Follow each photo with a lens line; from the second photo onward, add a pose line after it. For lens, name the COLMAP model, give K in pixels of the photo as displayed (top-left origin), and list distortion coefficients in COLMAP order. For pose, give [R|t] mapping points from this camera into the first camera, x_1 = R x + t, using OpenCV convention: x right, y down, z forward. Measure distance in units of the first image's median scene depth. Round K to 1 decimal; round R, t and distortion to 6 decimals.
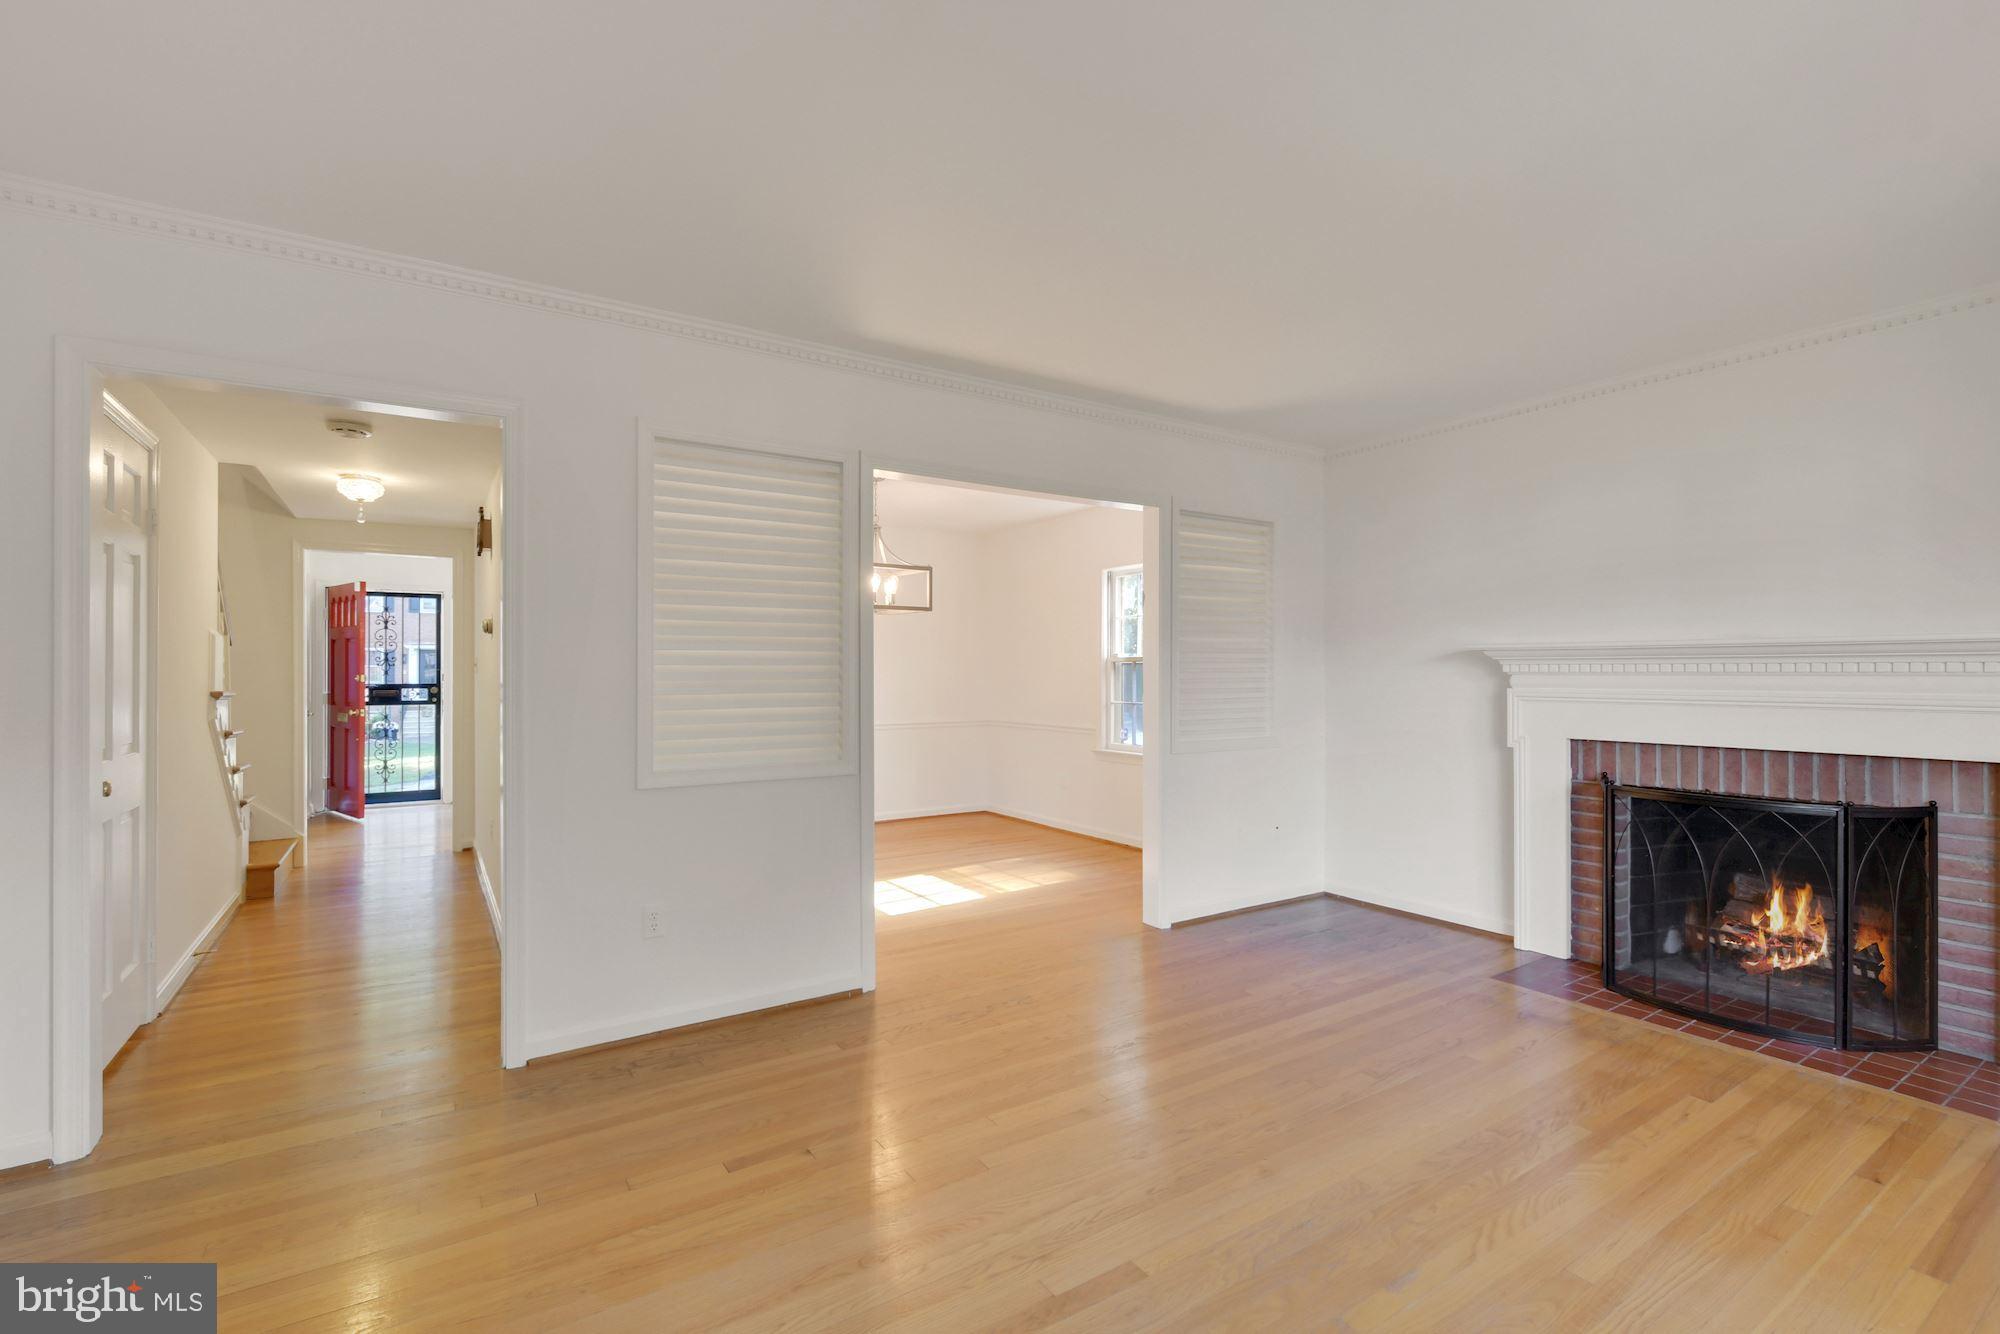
lens RADIAL K [[892.0, 0, 1000.0], [0, 892.0, 667.0], [0, 0, 1]] dist [0.000056, 0.000019]
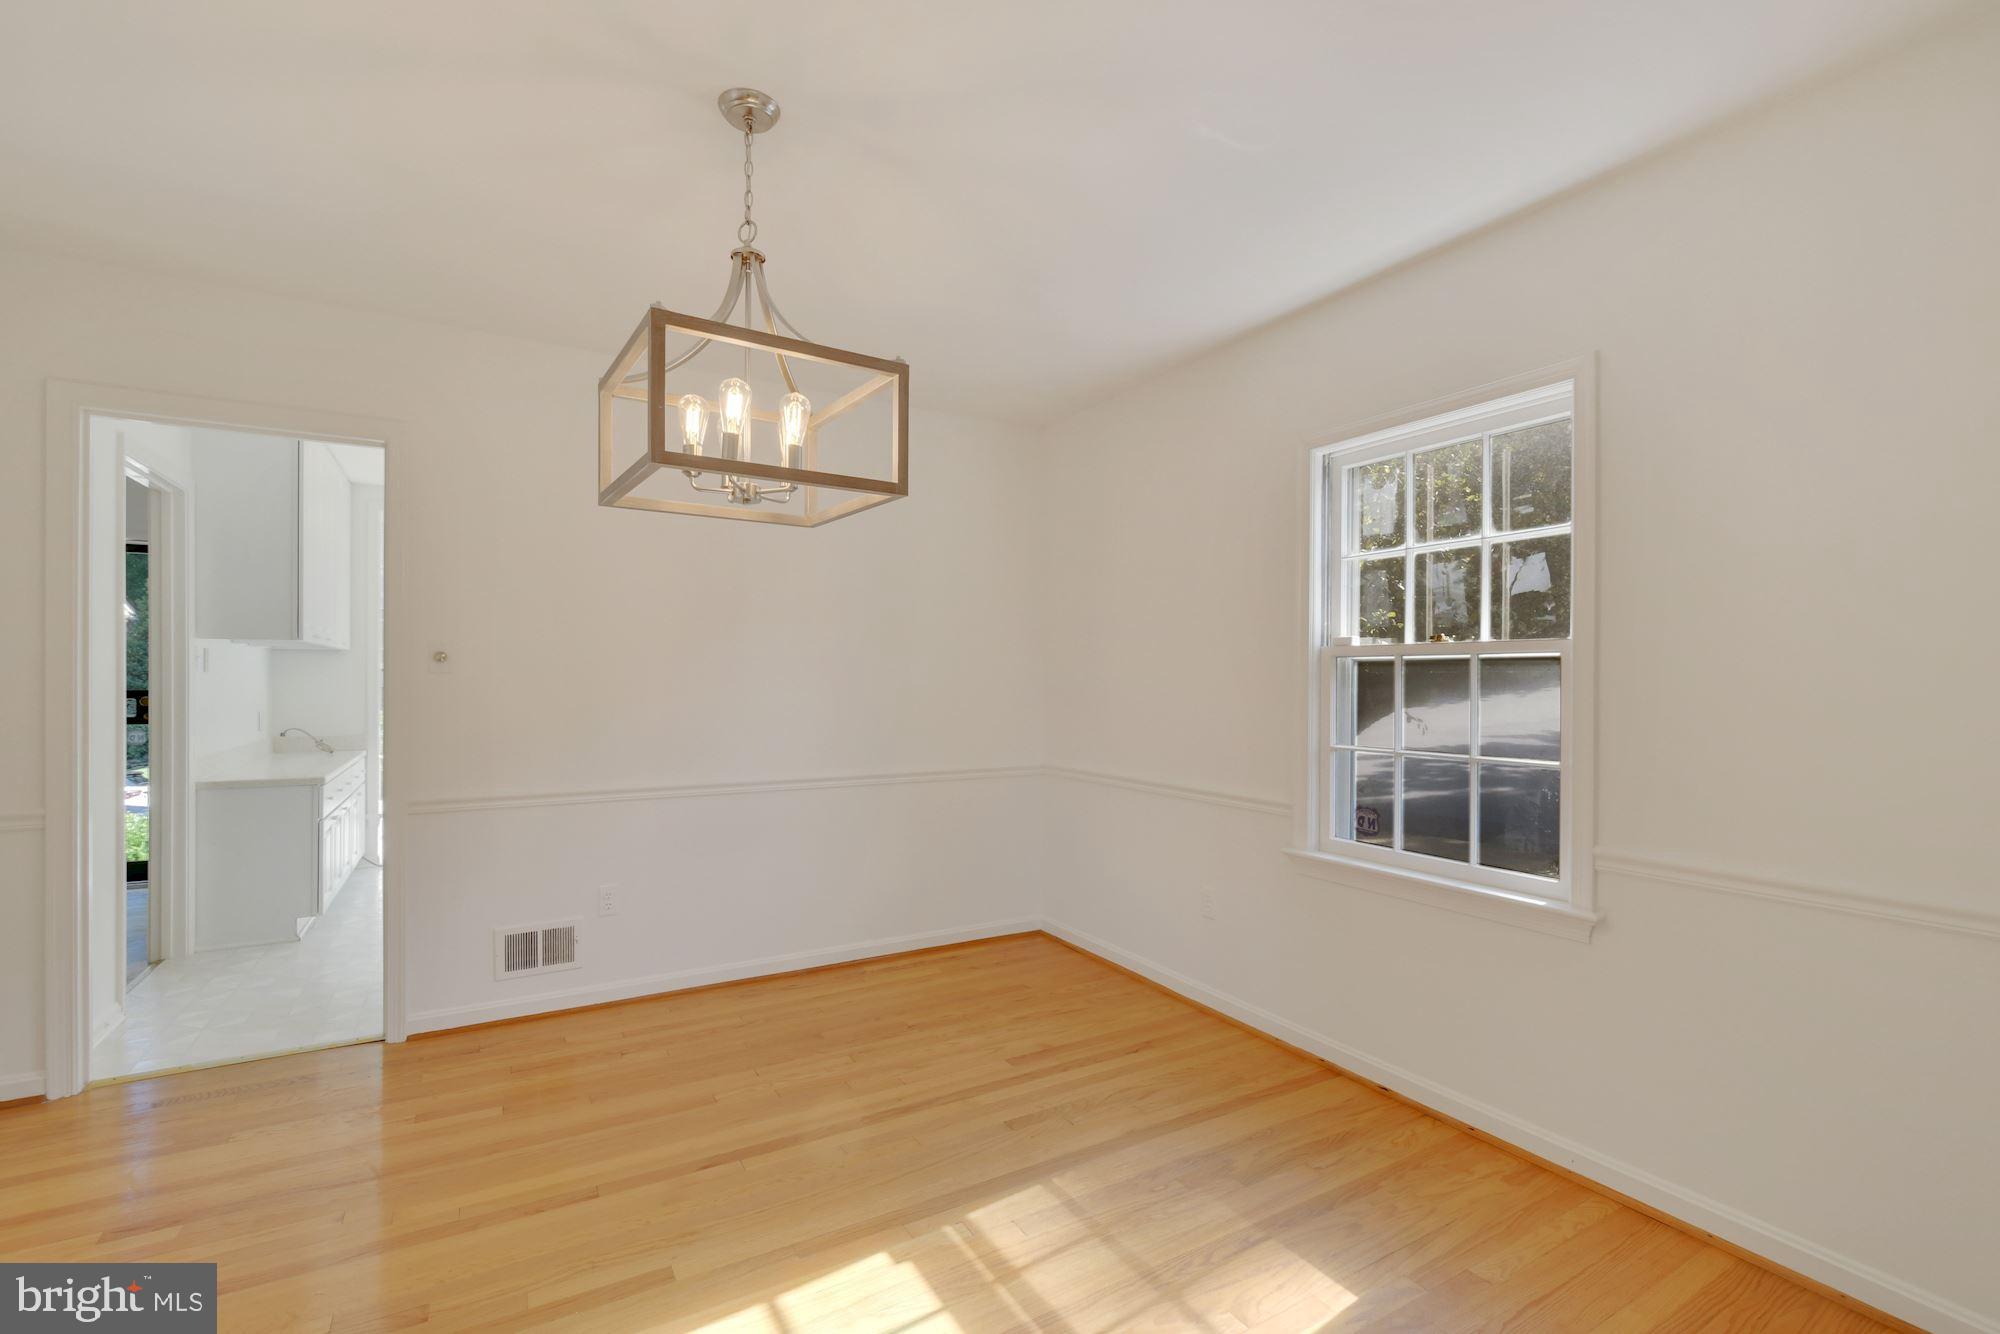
lens RADIAL K [[879.2, 0, 991.5], [0, 879.2, 677.3], [0, 0, 1]] dist [-0.008172, -0.000218]
pose [[0.998399, 0.006168, -0.056227, -0.035524], [-0.005664, 0.999942, 0.009121, 0.002722], [0.056280, -0.008788, 0.998376, 0.947462]]
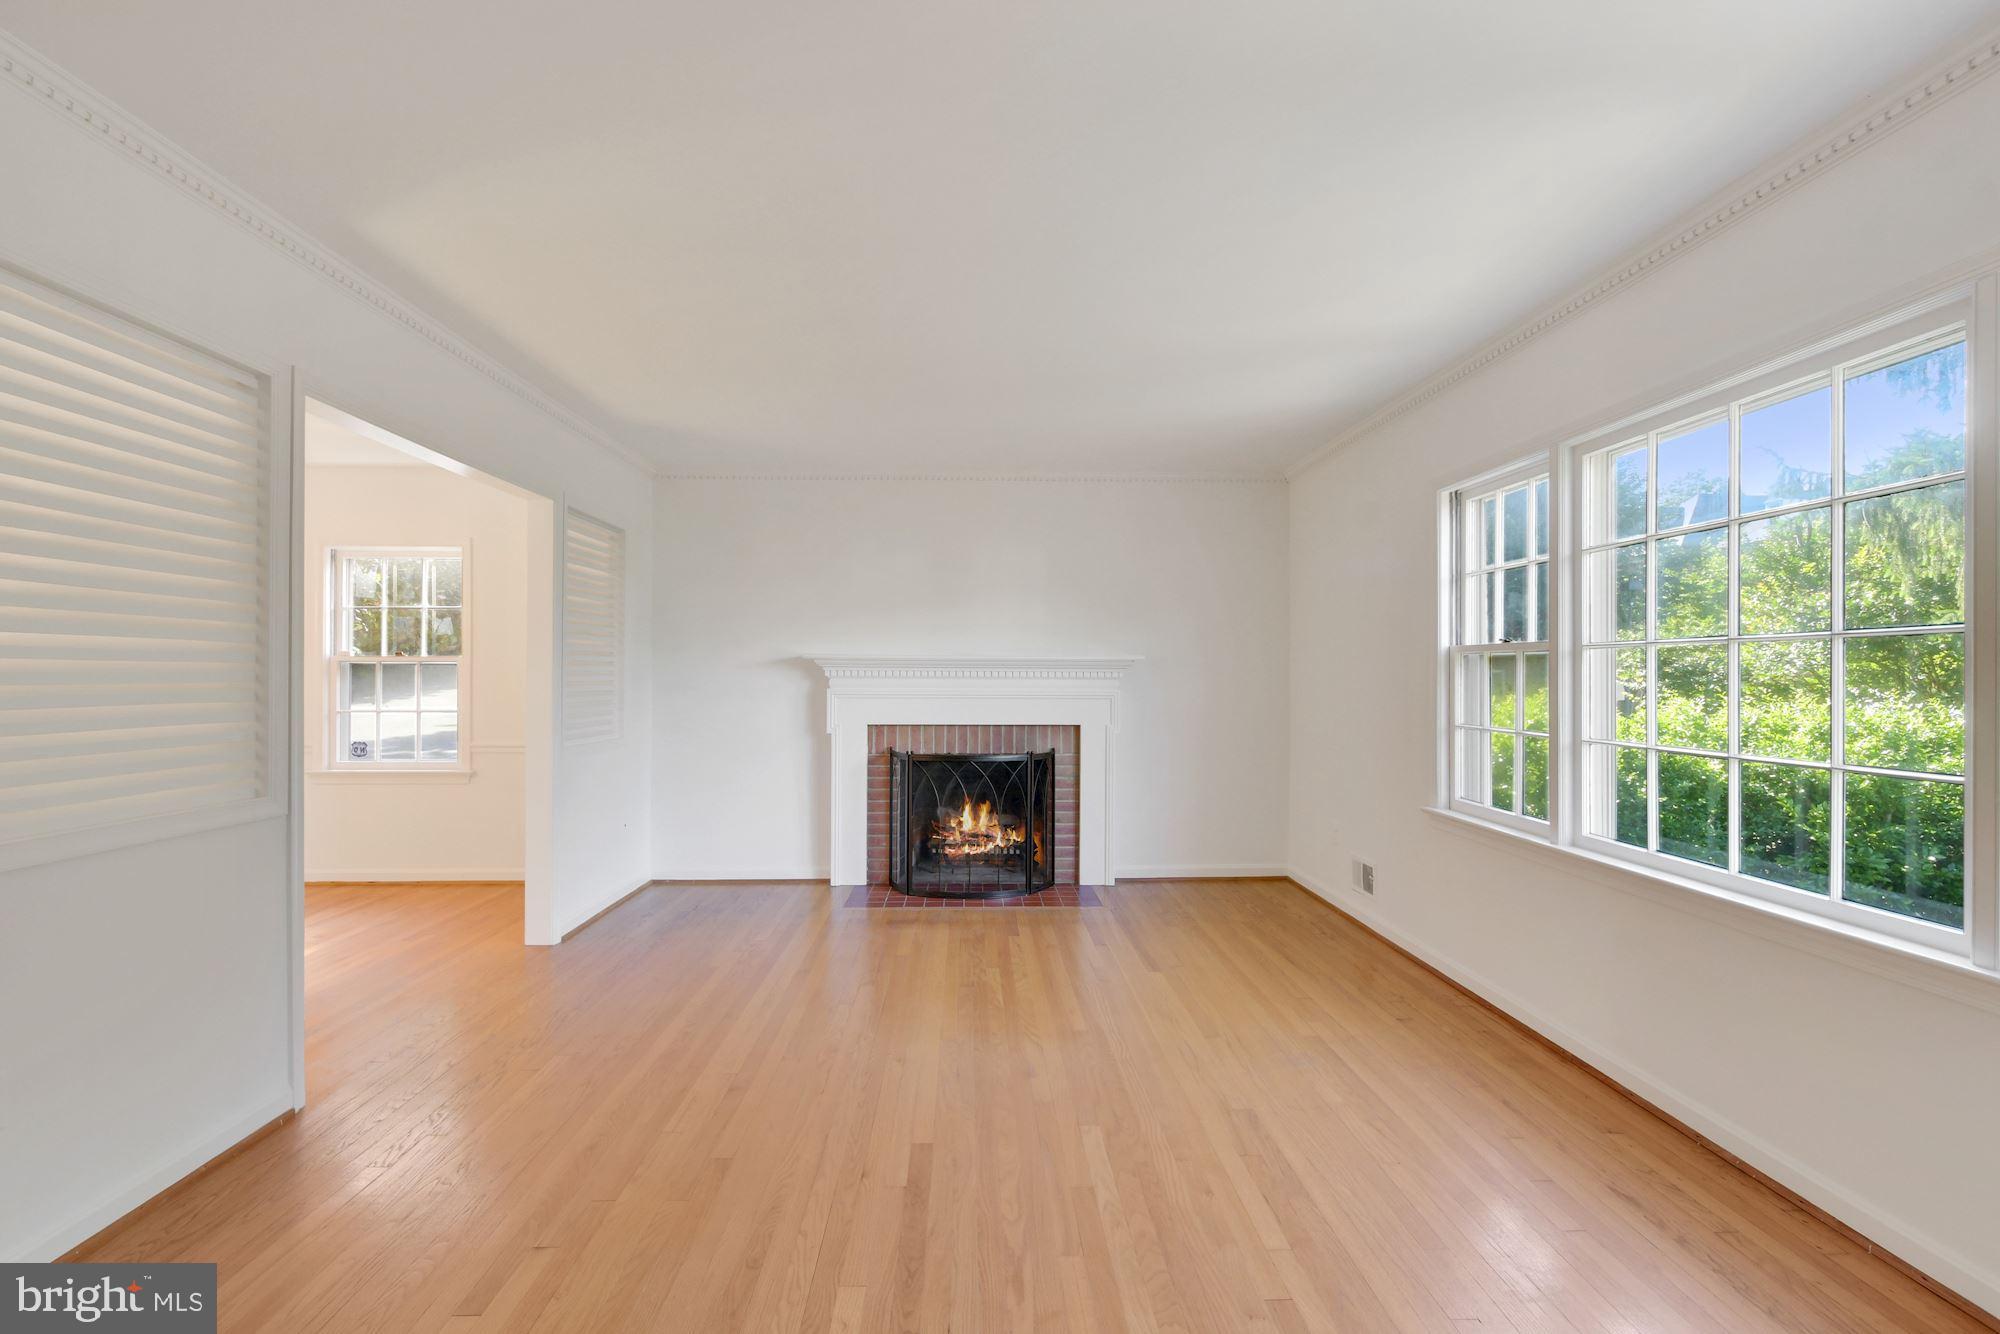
lens RADIAL K [[879.2, 0, 991.5], [0, 879.2, 677.3], [0, 0, 1]] dist [-0.008172, -0.000218]
pose [[0.520781, 0.002376, 0.853687, -0.420694], [-0.008325, 0.999963, 0.002295, 0.002978], [-0.853650, -0.008303, 0.520781, 0.131924]]
